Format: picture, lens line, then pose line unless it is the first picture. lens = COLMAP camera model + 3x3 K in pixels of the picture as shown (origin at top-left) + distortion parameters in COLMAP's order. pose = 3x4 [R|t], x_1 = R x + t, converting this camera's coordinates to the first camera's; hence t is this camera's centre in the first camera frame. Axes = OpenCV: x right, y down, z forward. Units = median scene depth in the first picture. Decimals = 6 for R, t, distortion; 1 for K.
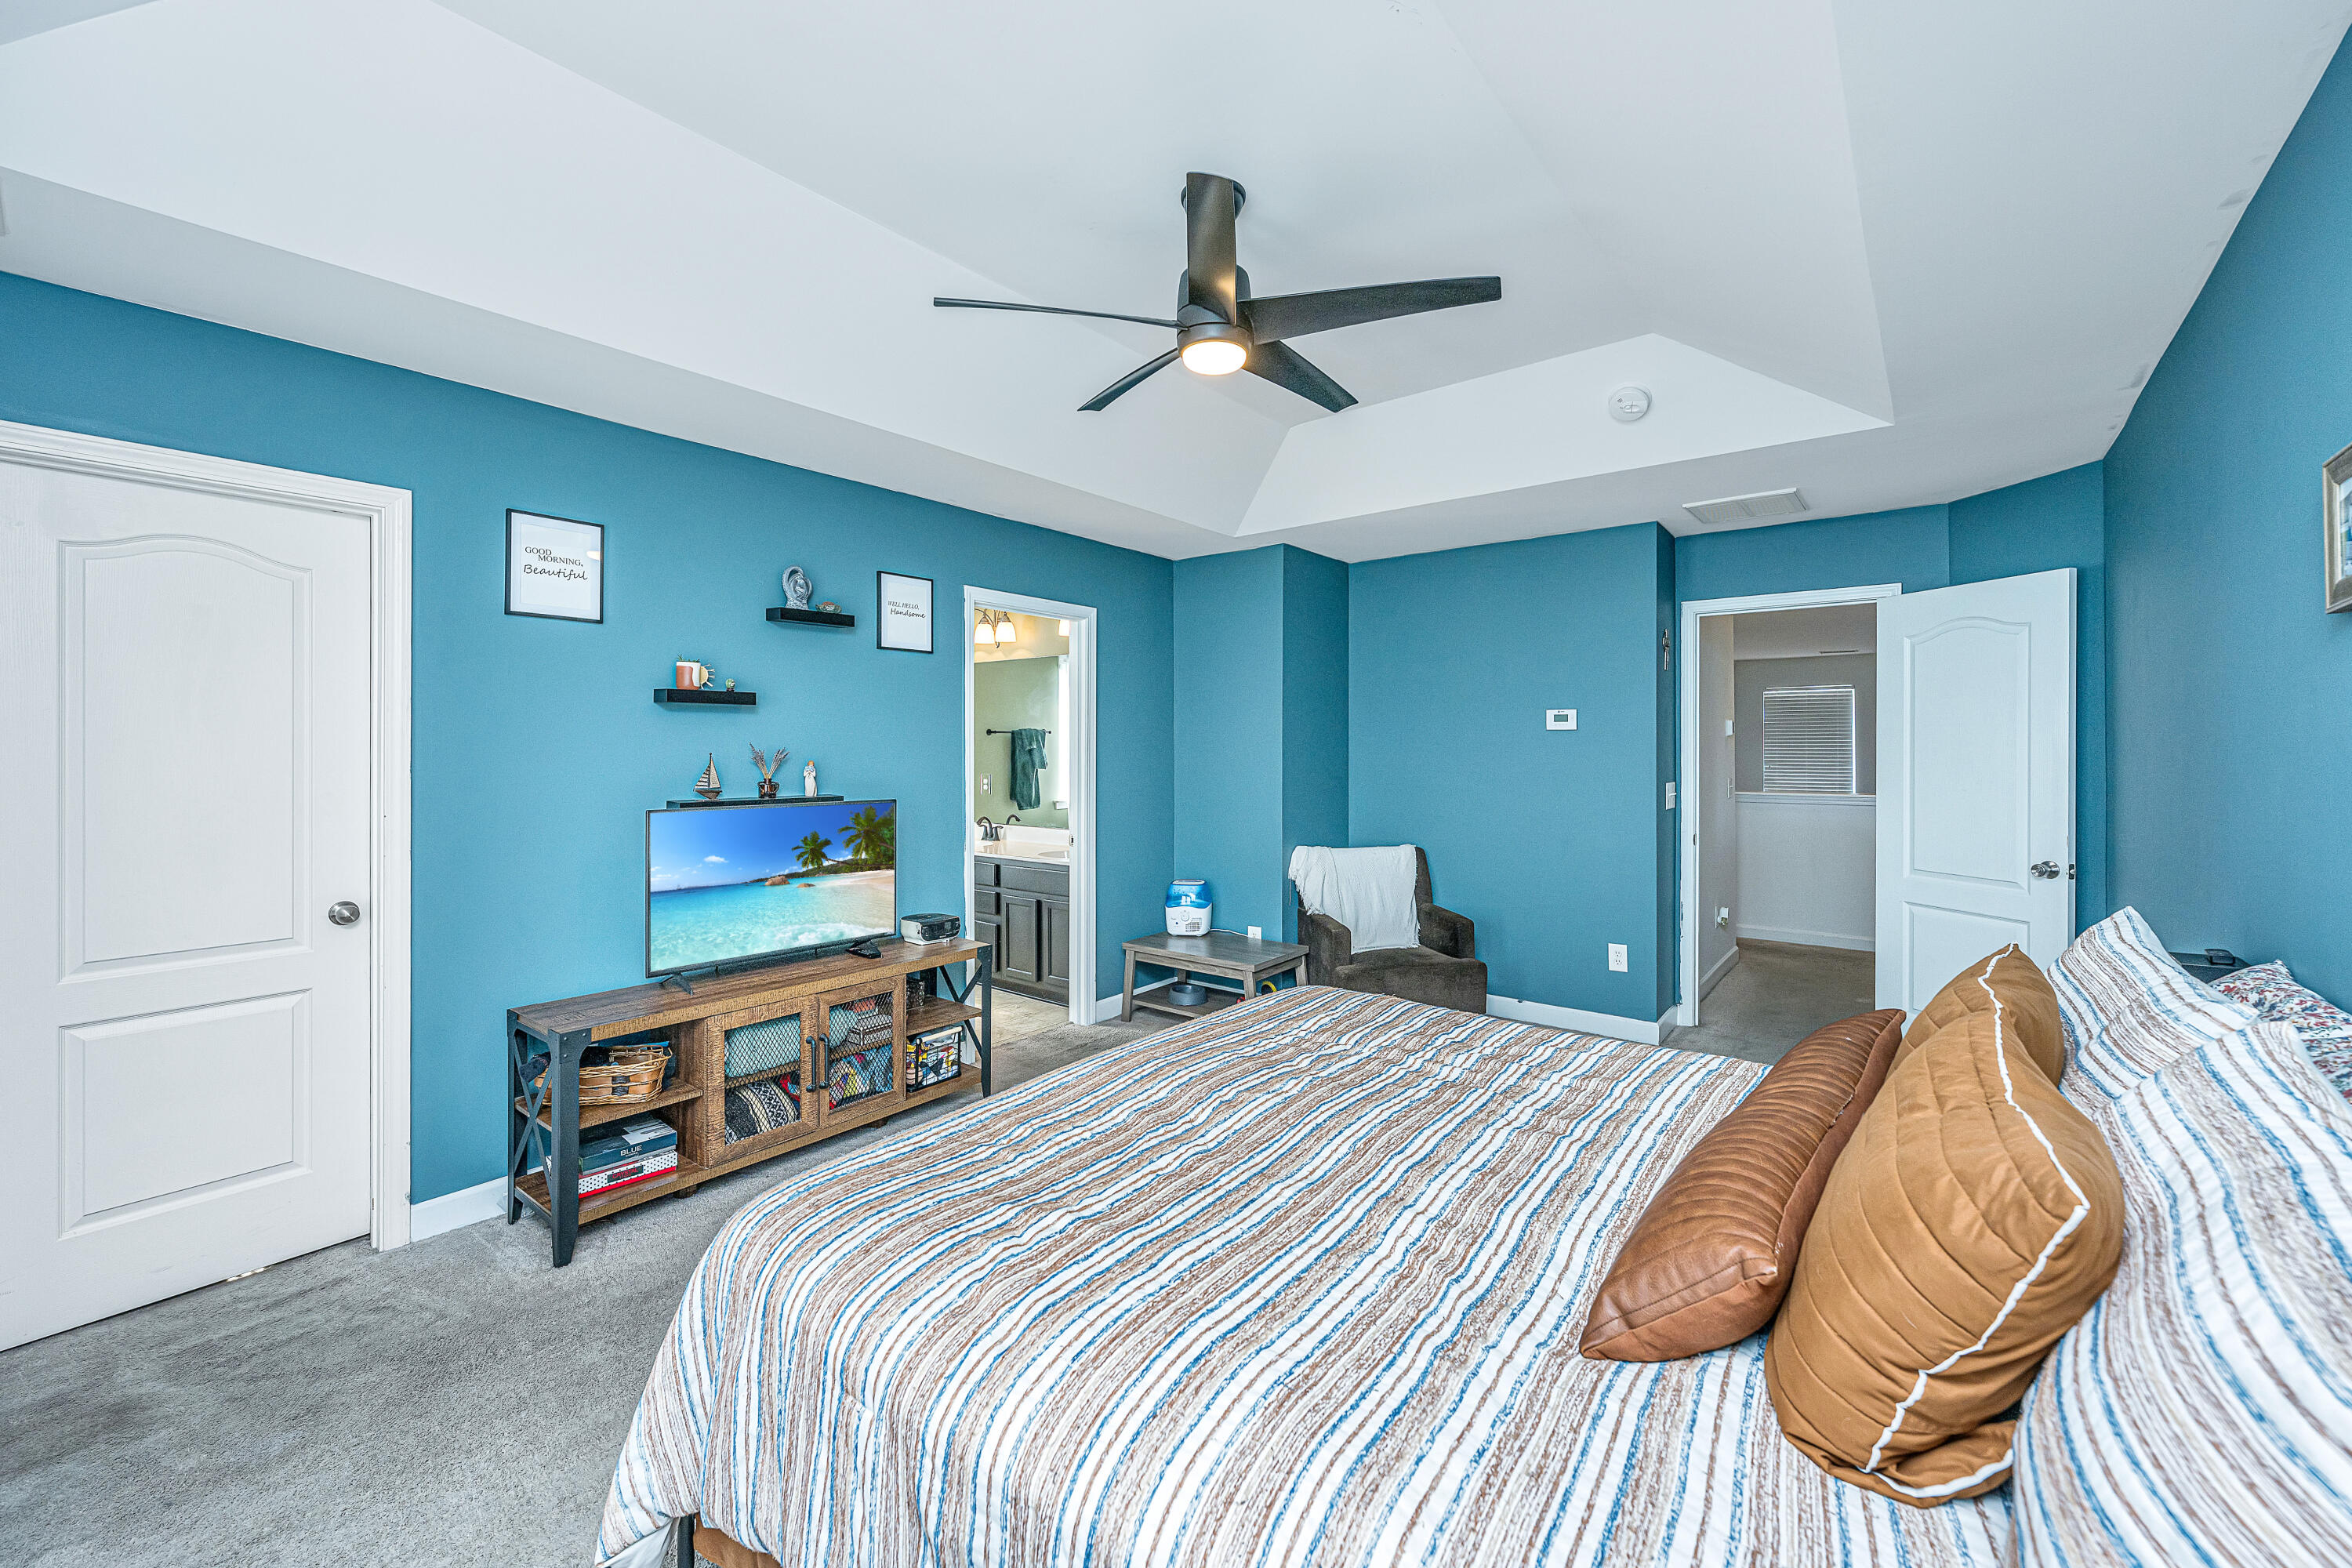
lens RADIAL K [[940.3, 0, 1172.2], [0, 940.3, 763.9], [0, 0, 1]] dist [-0.000181, 0.000143]
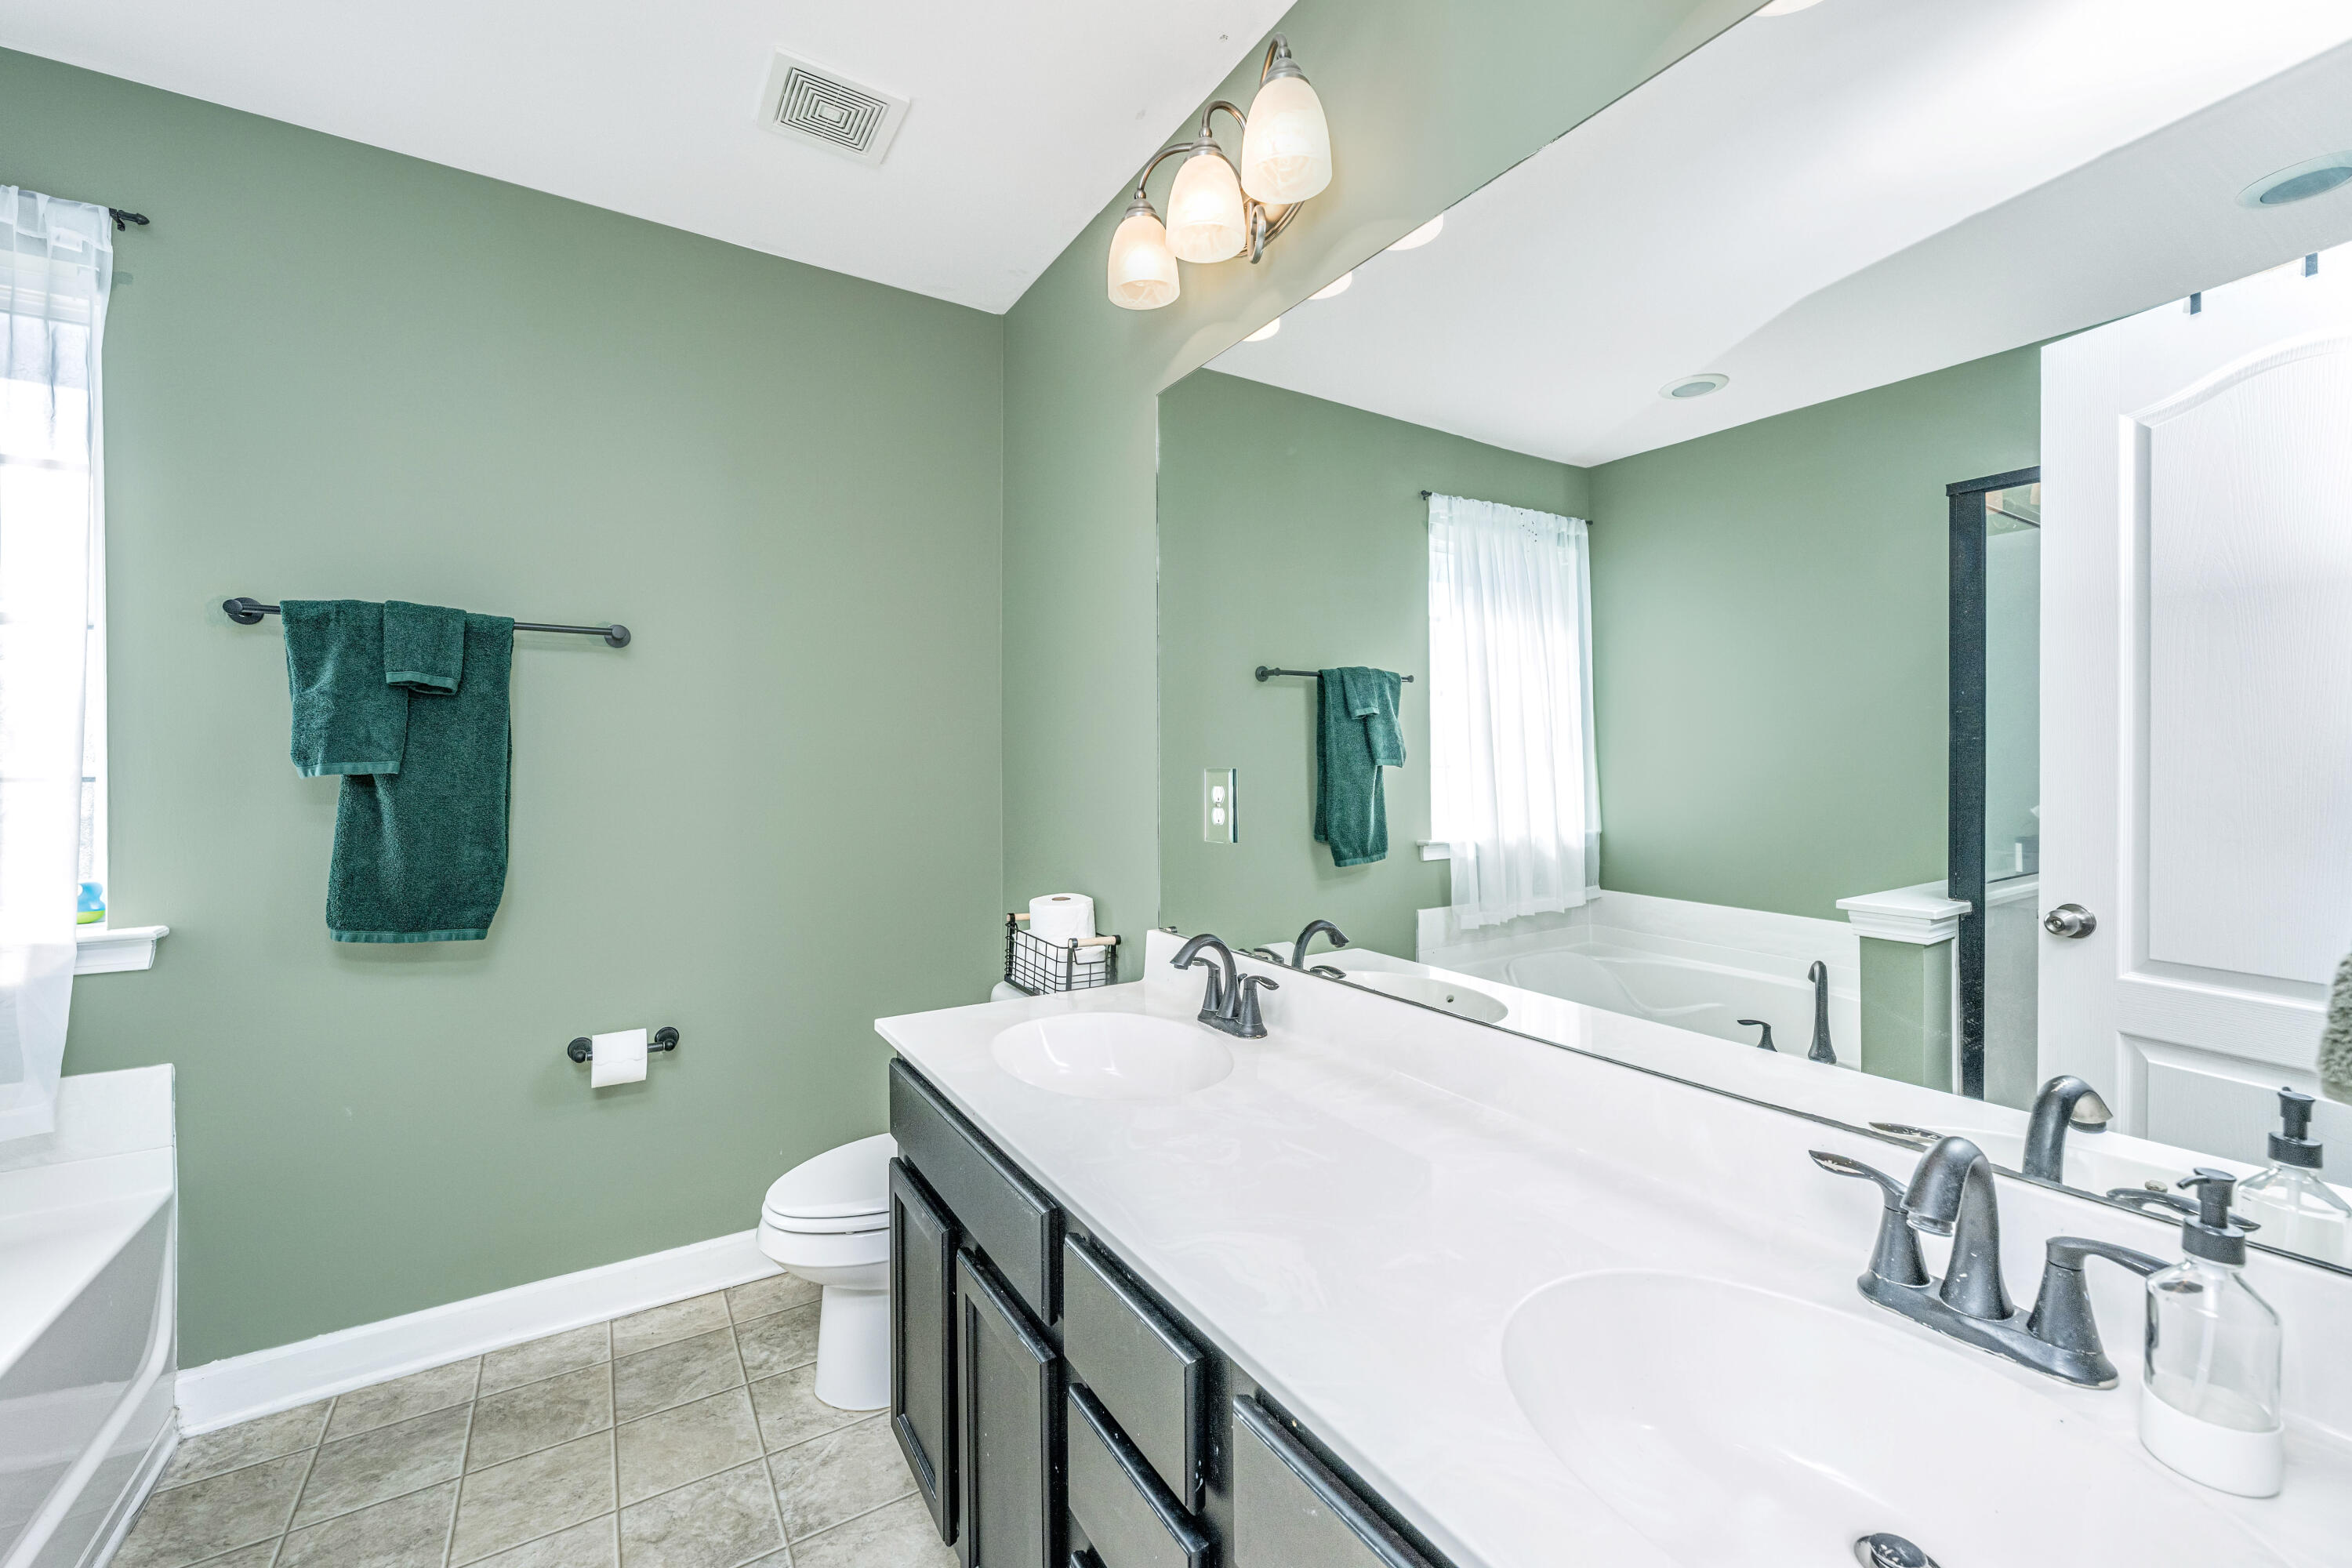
lens RADIAL K [[940.3, 0, 1172.2], [0, 940.3, 763.9], [0, 0, 1]] dist [-0.000181, 0.000143]
pose [[0.944778, -0.002541, -0.327701, -0.097684], [-0.000350, 0.999962, -0.008762, 0.008601], [0.327711, 0.008393, 0.944741, 0.597279]]
